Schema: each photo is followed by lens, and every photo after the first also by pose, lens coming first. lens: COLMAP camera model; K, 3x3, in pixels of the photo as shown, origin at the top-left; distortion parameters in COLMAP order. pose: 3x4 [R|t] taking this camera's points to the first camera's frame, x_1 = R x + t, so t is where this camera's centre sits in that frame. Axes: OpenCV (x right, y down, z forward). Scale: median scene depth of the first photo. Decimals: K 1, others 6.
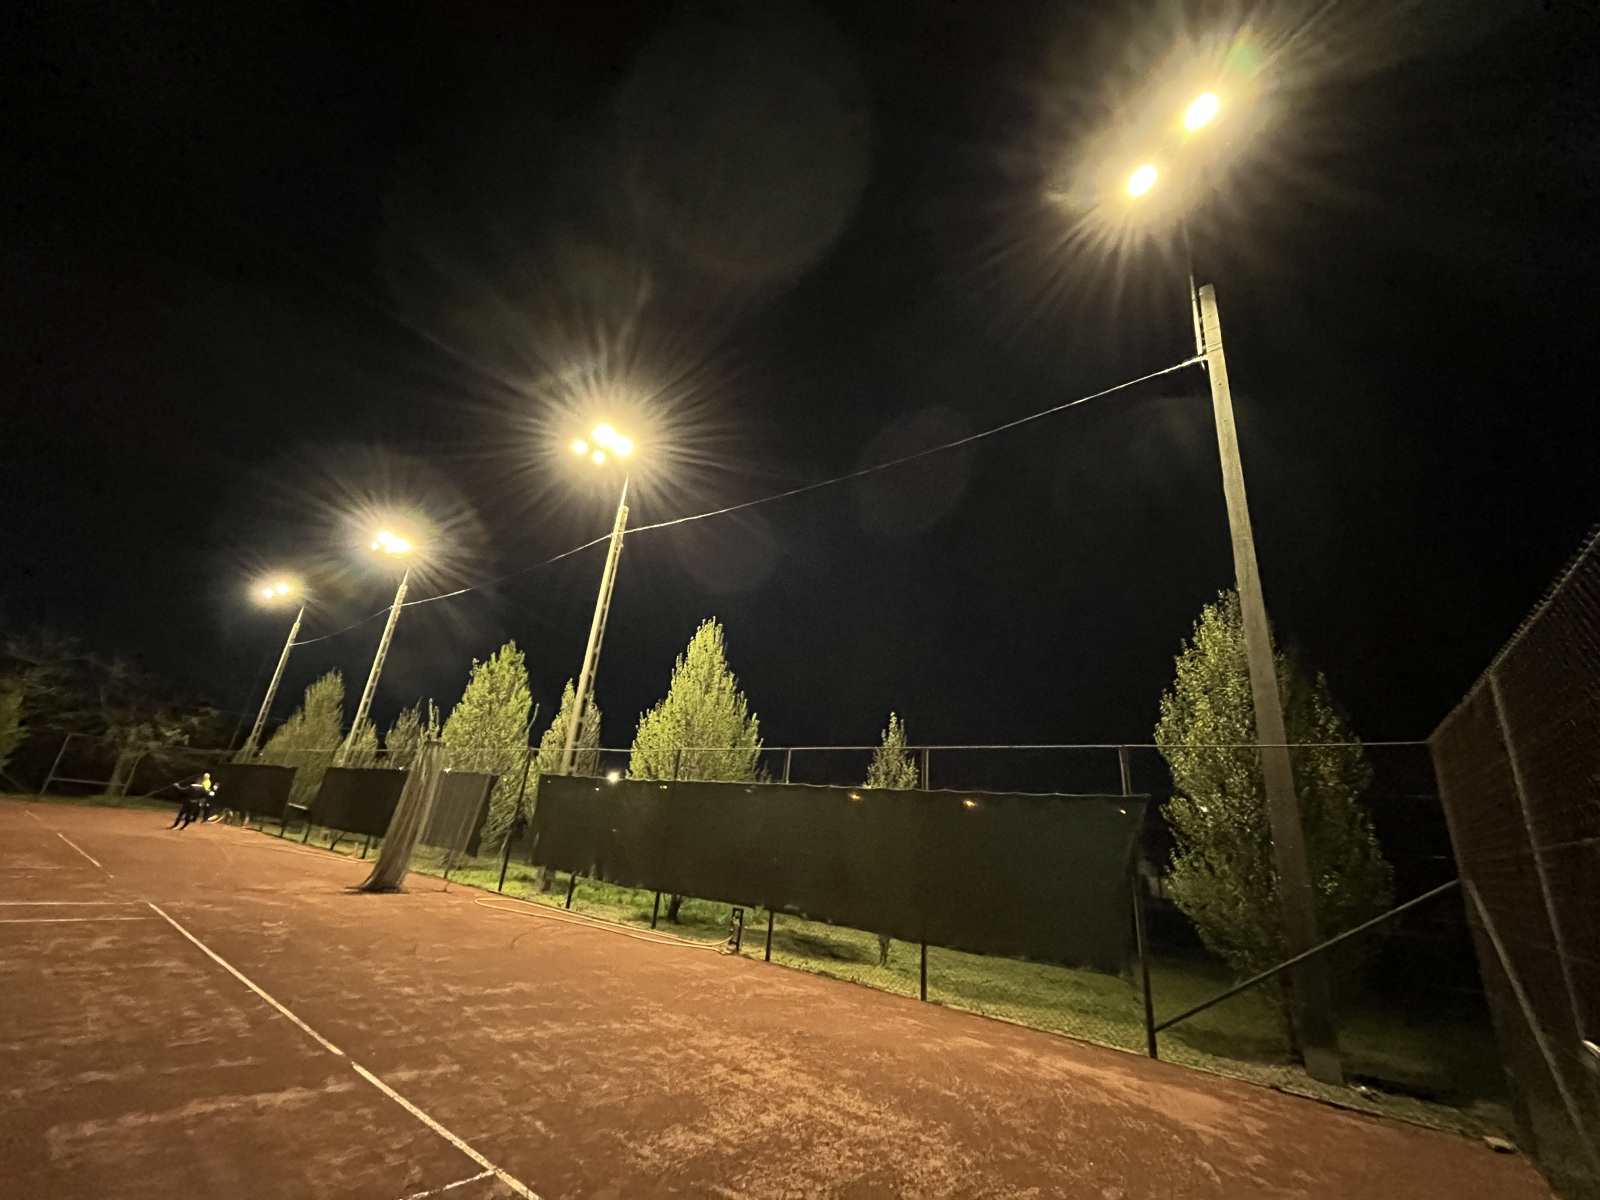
lens RADIAL K [[649.6, 0, 799.7], [0, 649.6, 602.3], [0, 0, 1]] dist [-0.001453, -0.000504]
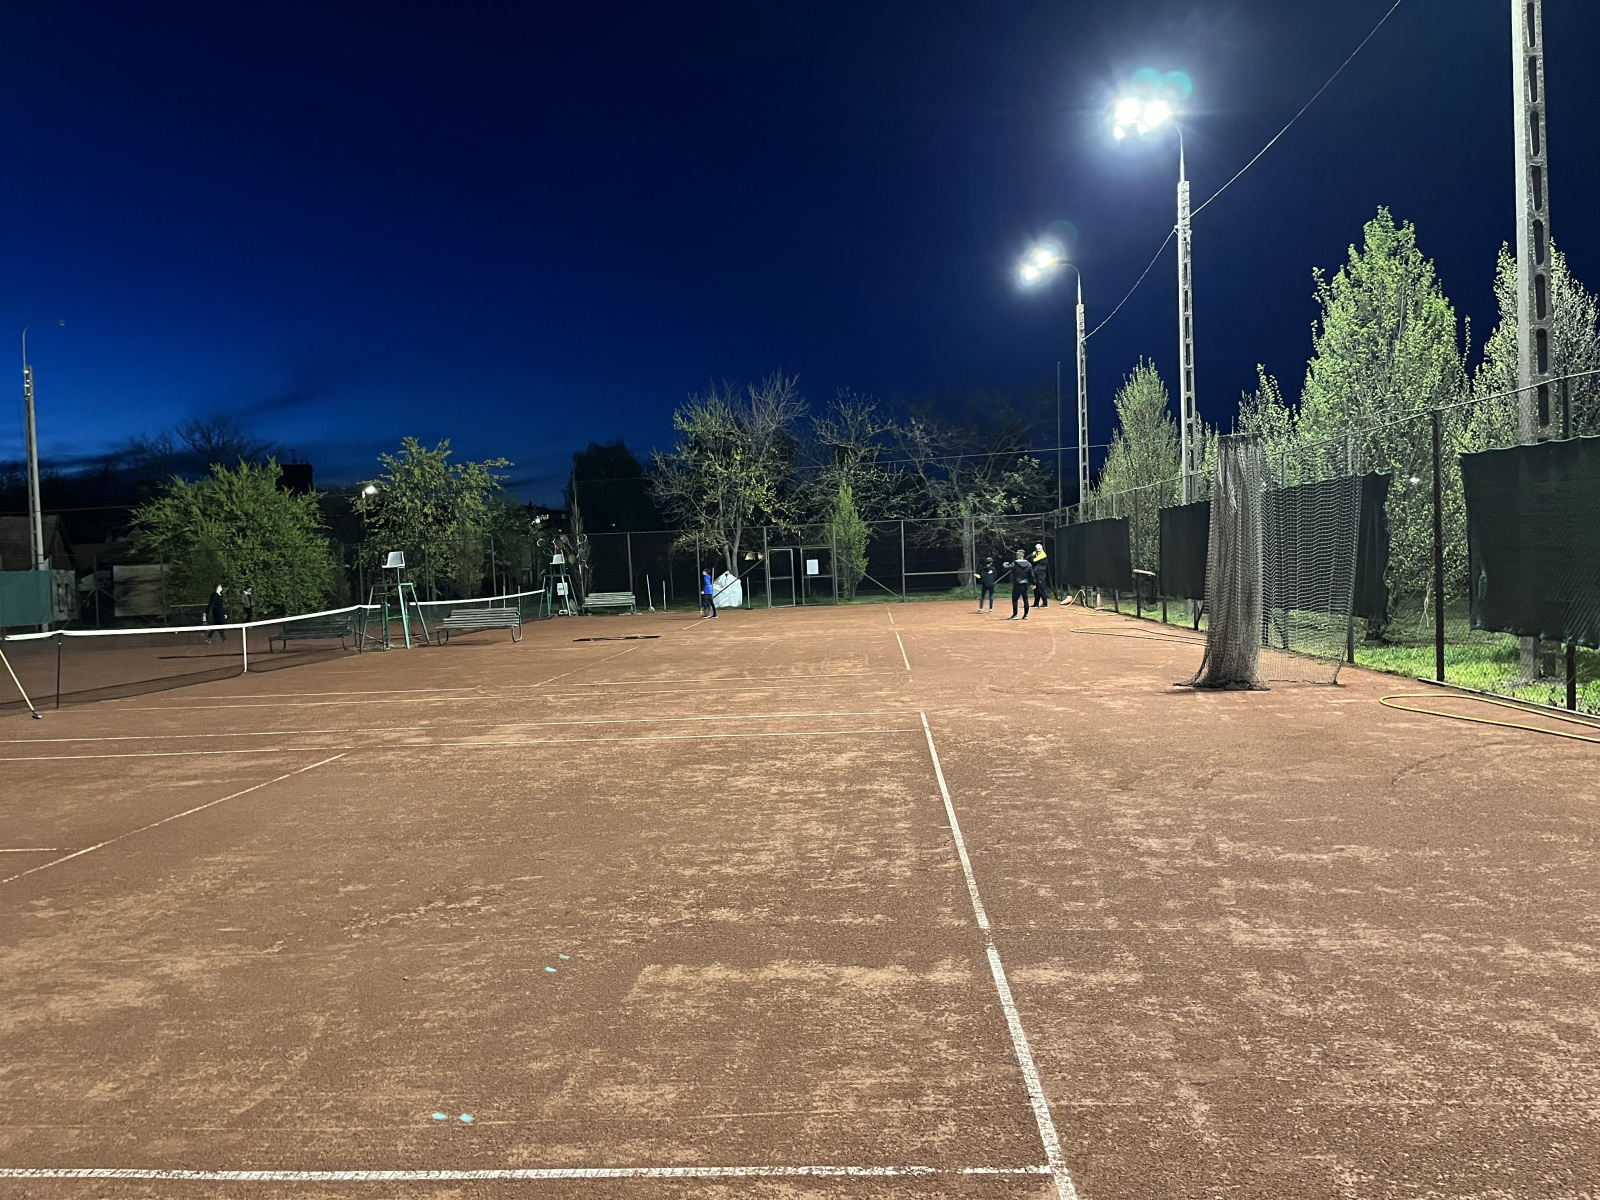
lens RADIAL K [[1203.2, 0, 802.7], [0, 1203.2, 606.5], [0, 0, 1]] dist [0.085554, -0.112122]
pose [[0.558576, -0.085332, -0.825052, 0.172356], [0.368517, 0.916661, 0.154687, 0.131052], [0.743093, -0.390450, 0.543471, 0.288078]]
